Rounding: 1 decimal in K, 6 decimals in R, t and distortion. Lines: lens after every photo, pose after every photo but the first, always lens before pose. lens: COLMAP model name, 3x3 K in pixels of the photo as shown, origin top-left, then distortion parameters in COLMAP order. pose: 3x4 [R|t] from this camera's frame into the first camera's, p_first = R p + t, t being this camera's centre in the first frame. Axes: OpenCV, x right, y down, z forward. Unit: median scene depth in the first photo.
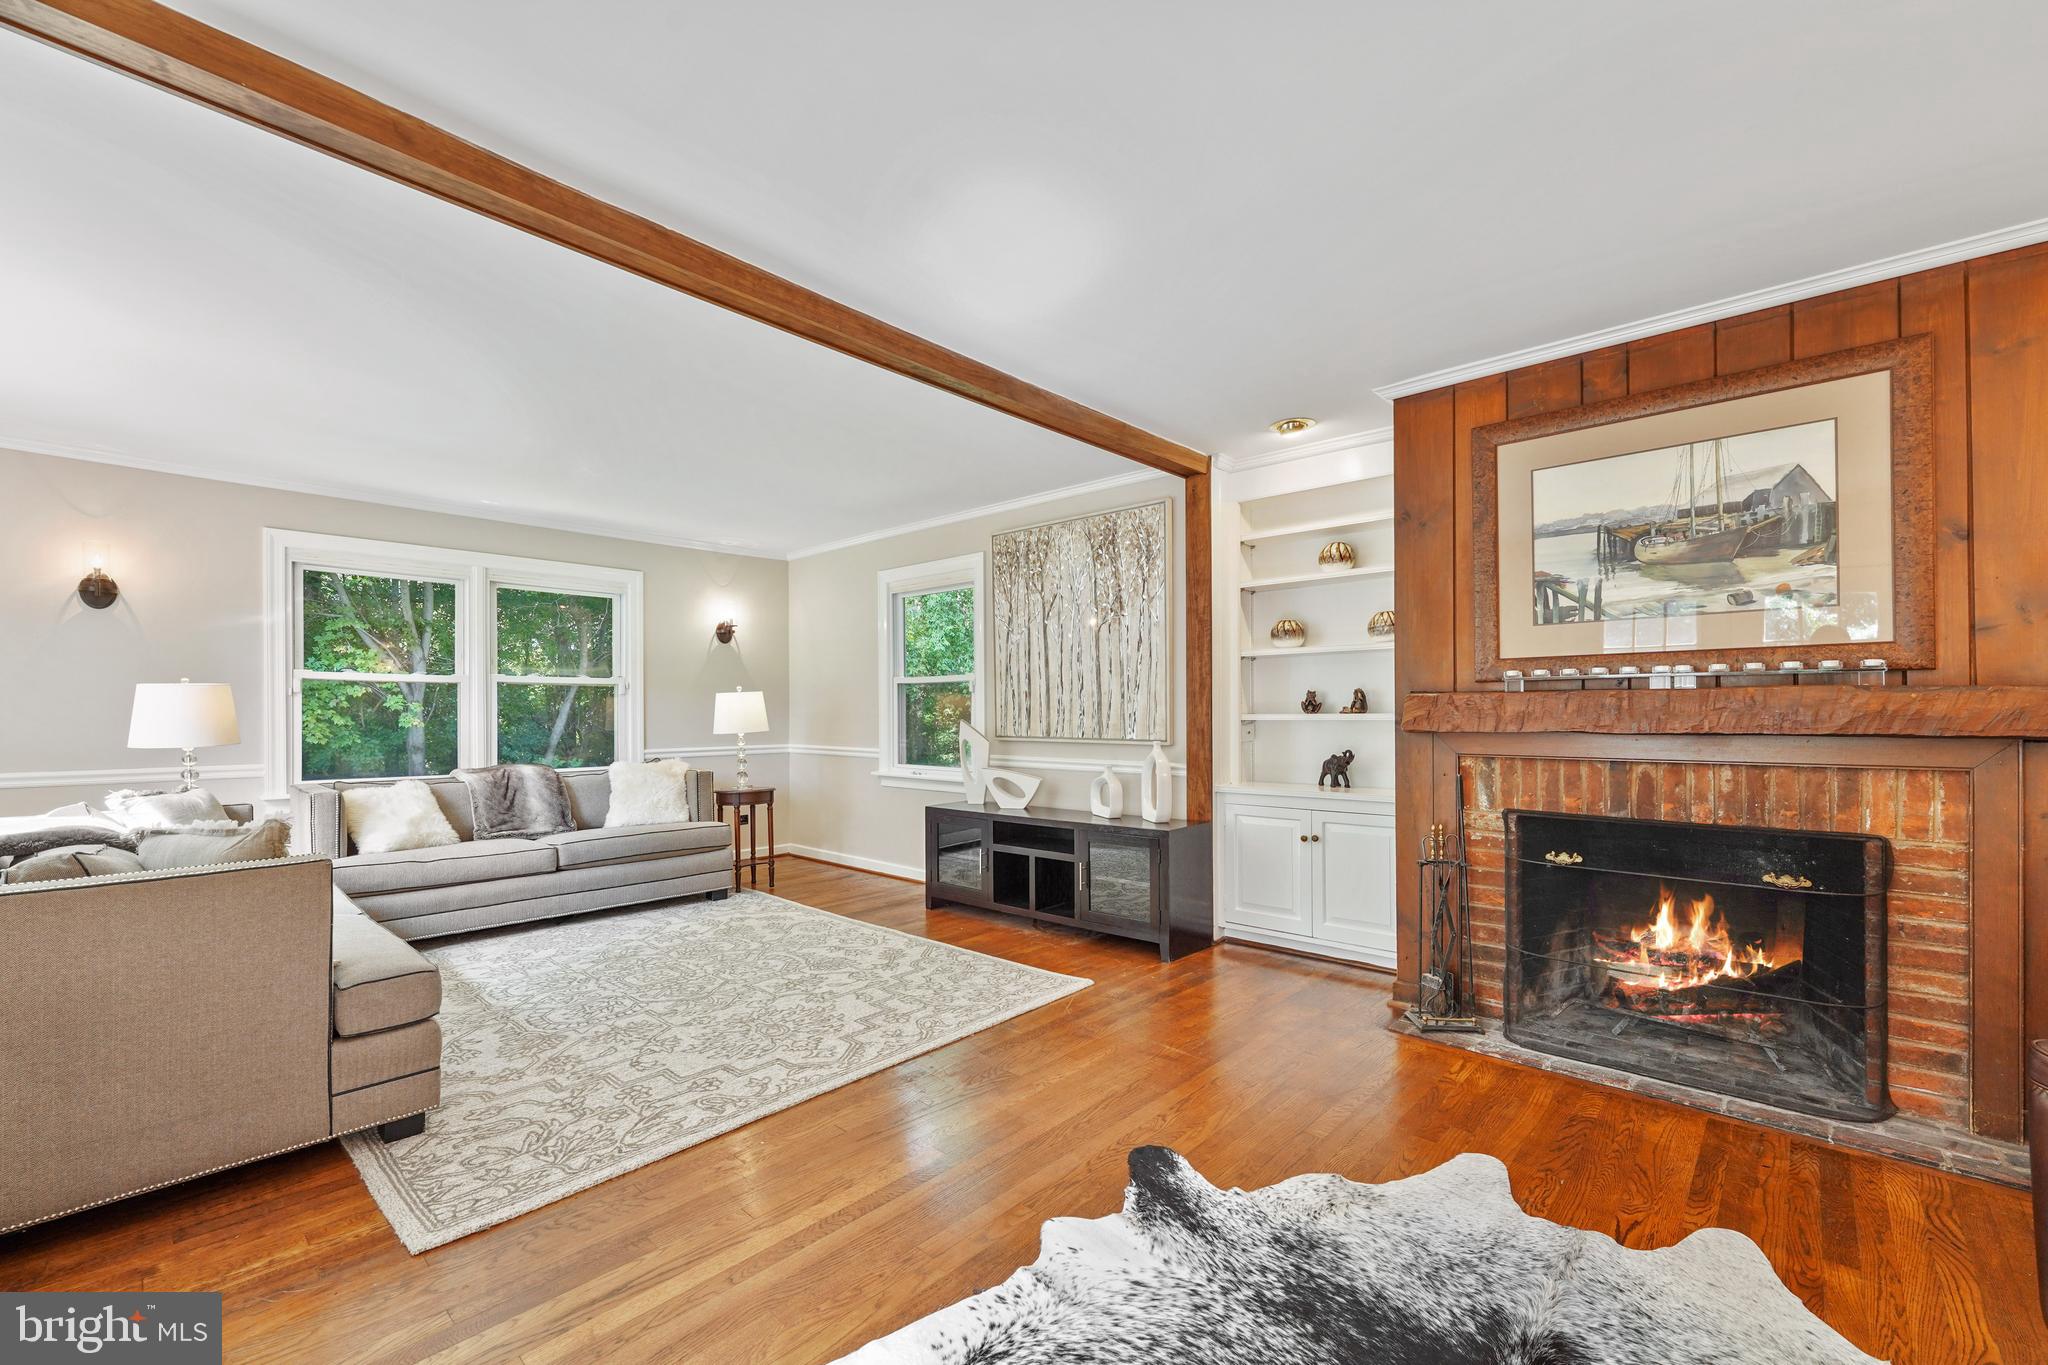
lens RADIAL K [[831.4, 0, 999.2], [0, 831.4, 711.3], [0, 0, 1]] dist [0.001324, 0.000105]
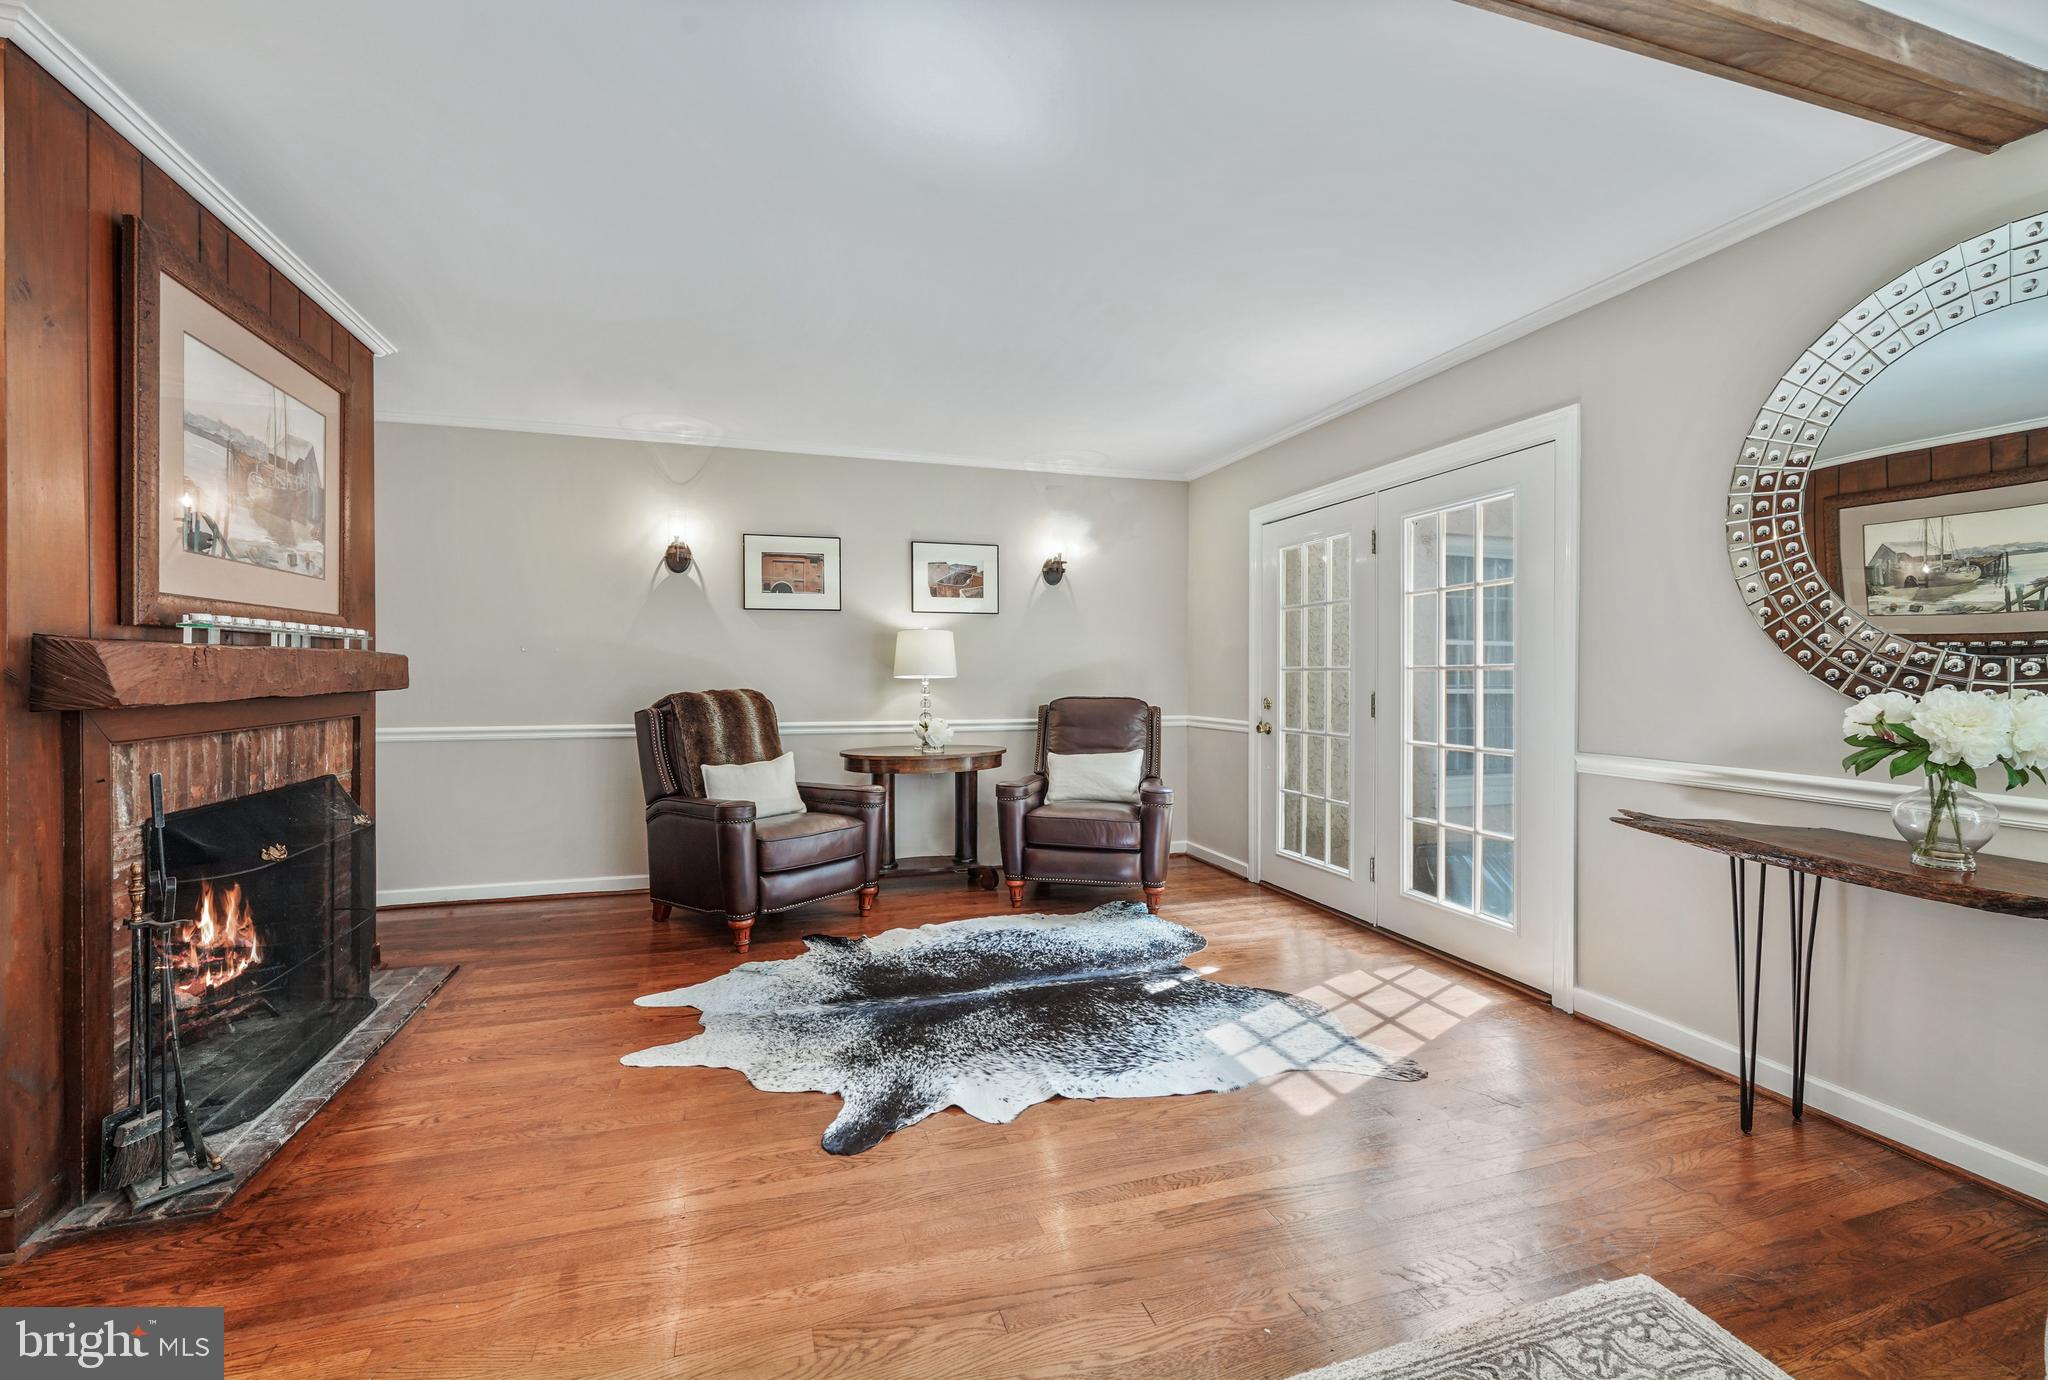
lens RADIAL K [[855.2, 0, 1004.2], [0, 855.2, 676.7], [0, 0, 1]] dist [-0.000923, -0.000118]
pose [[-0.870939, -0.003921, 0.491376, -0.242219], [-0.002253, 0.999990, 0.003987, -0.001407], [-0.491387, 0.002365, -0.870938, 0.945925]]
